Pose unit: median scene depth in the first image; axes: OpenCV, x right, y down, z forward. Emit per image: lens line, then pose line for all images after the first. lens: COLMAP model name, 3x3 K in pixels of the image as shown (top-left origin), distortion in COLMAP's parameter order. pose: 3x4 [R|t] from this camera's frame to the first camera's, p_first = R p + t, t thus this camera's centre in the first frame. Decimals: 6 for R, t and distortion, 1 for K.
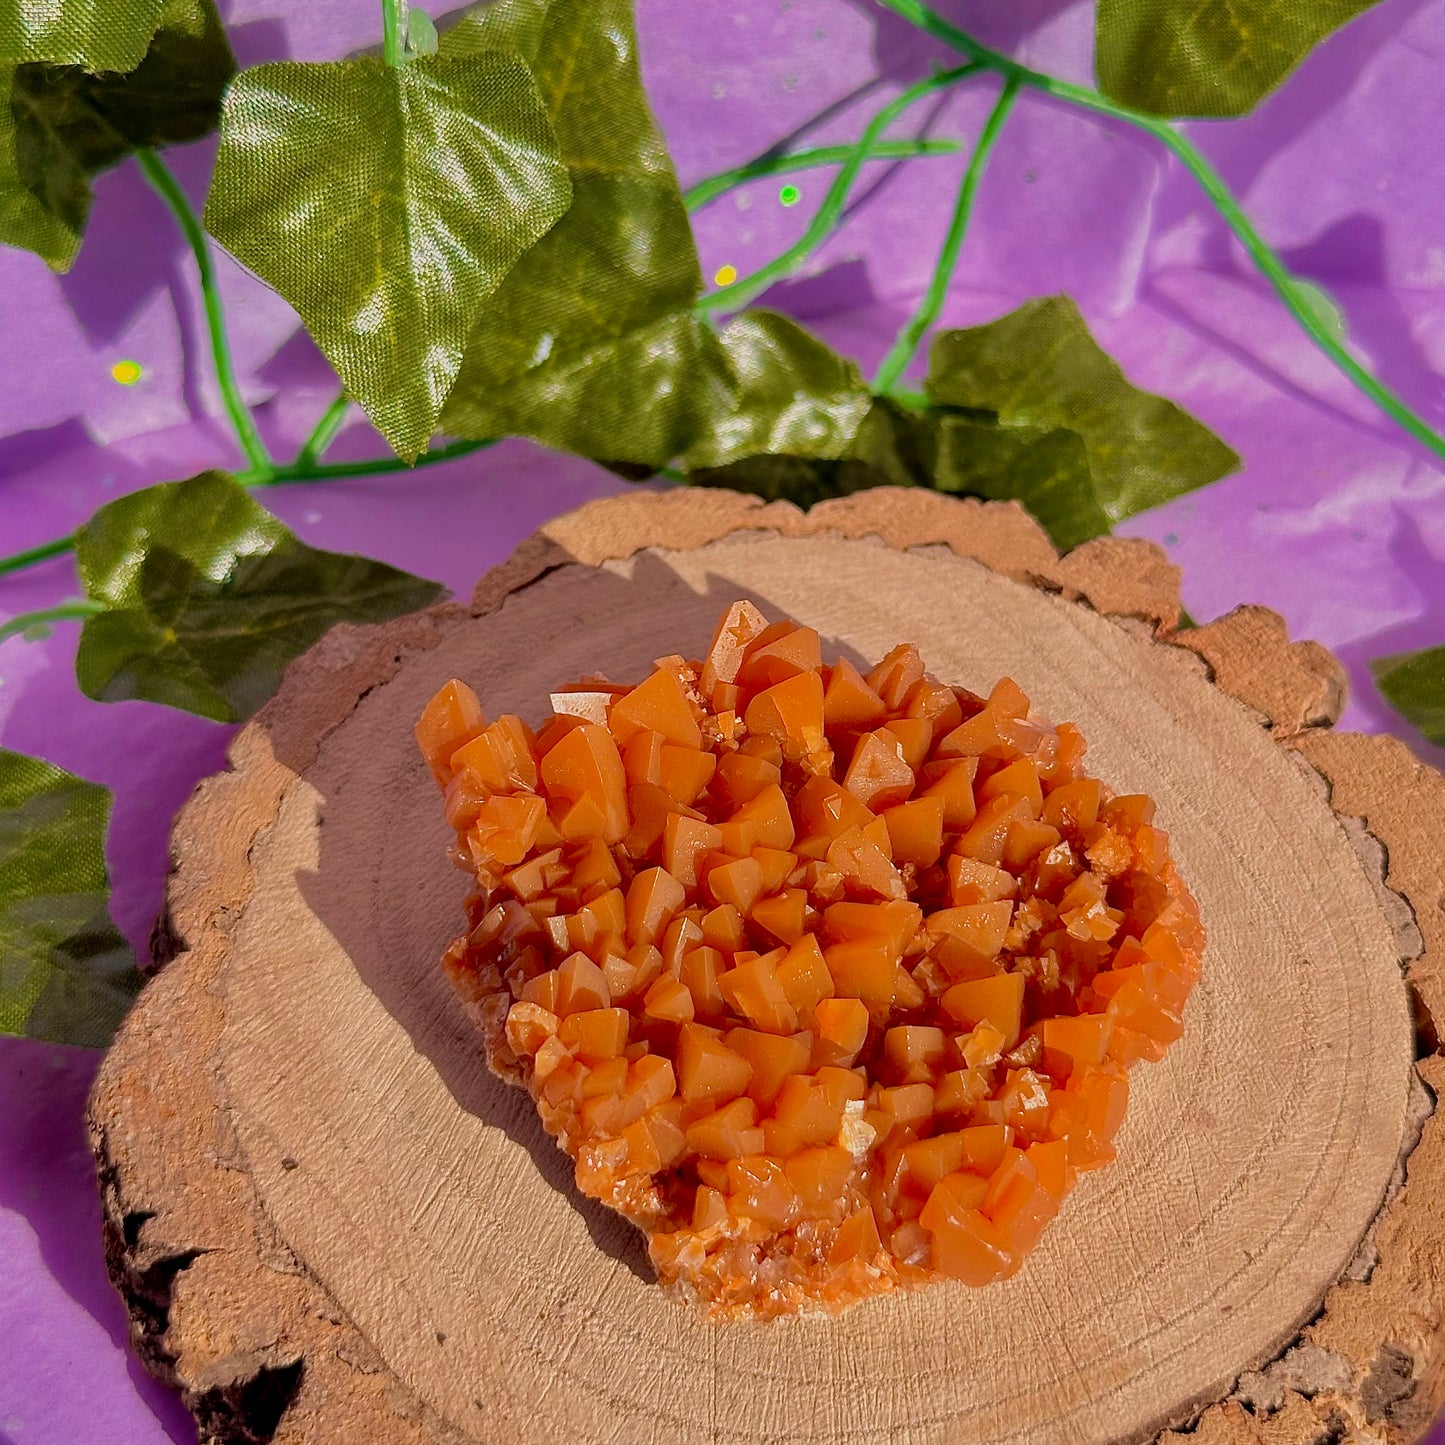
lens RADIAL K [[2959.6, 0, 747.3], [0, 2959.6, 725.3], [0, 0, 1]] dist [0.134713, -0.169446]
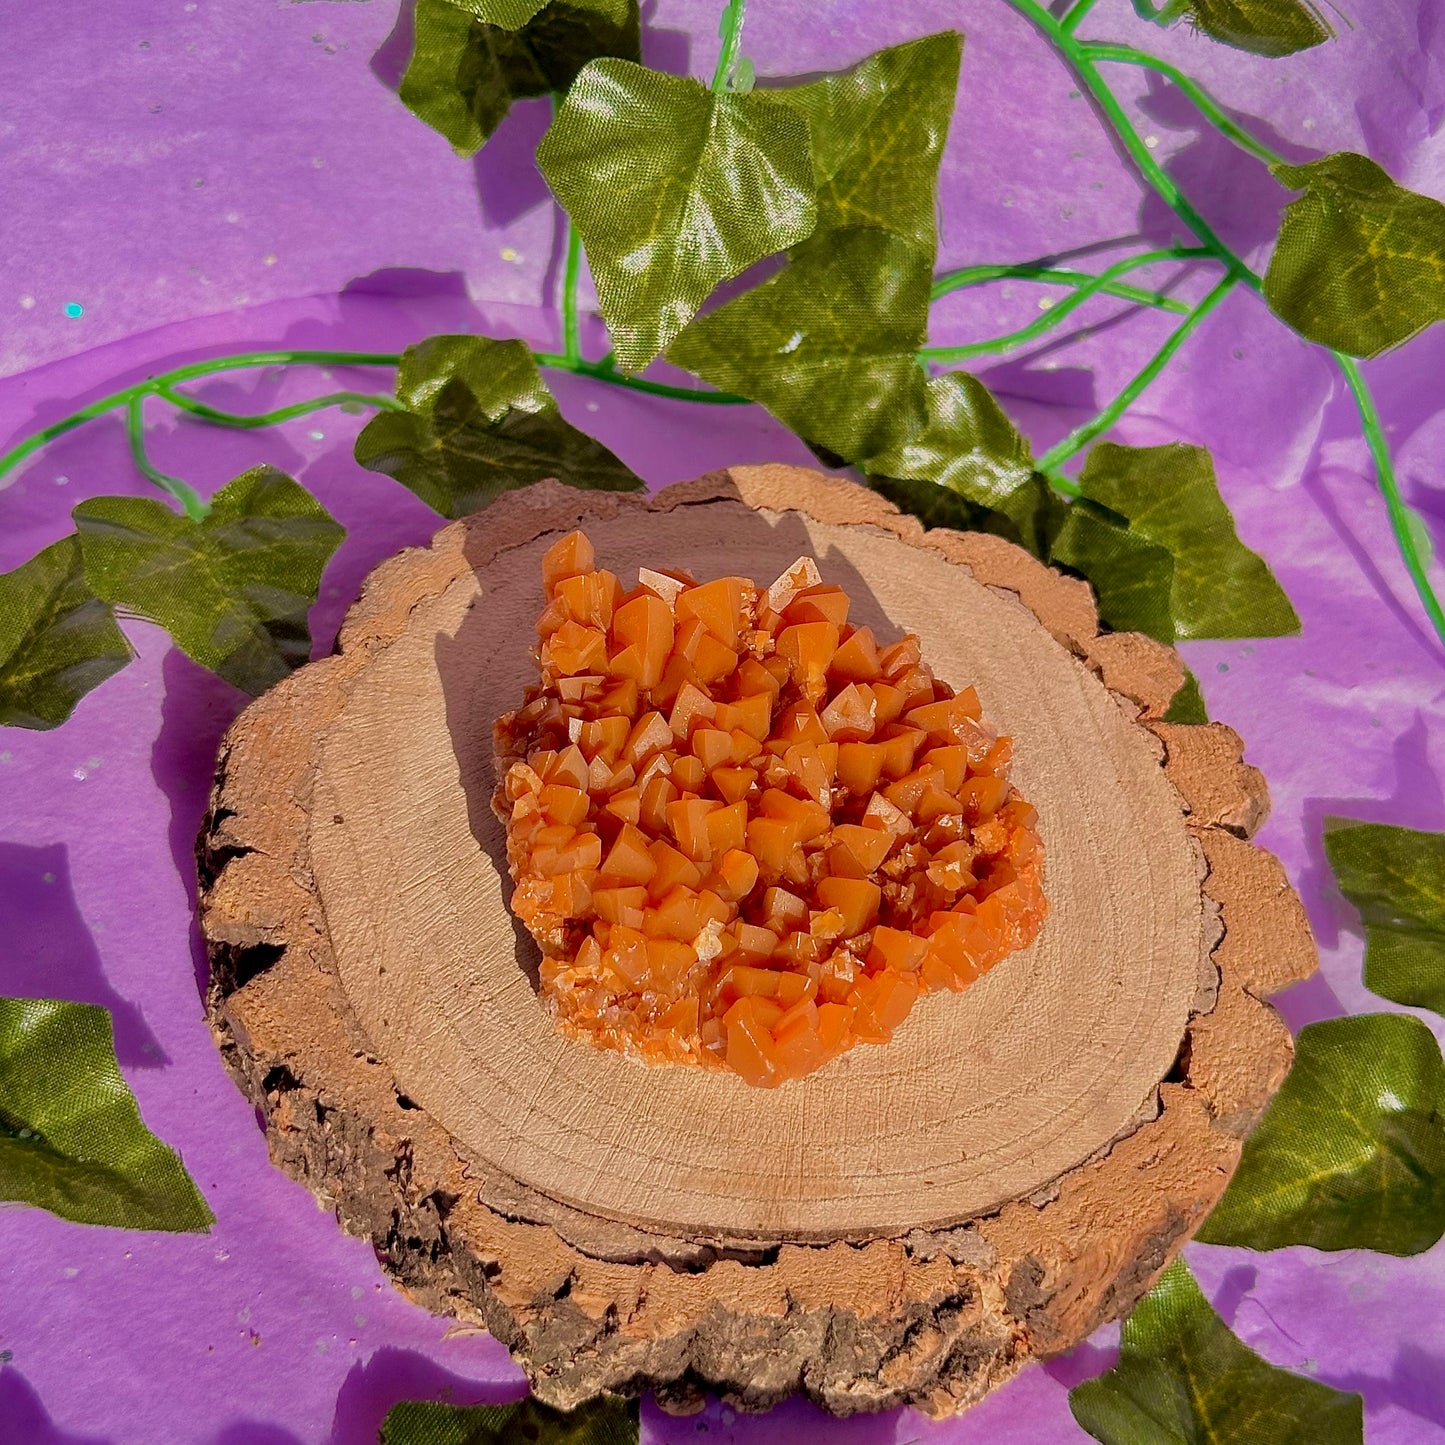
lens RADIAL K [[2999.6, 0, 722.5], [0, 2999.6, 722.5], [0, 0, 1]] dist [0.108473, 0.146633]
pose [[0.912895, 0.366842, -0.179023, 0.233390], [-0.370435, 0.928750, 0.014167, 0.021568], [0.171464, 0.053383, 0.983743, -0.319753]]
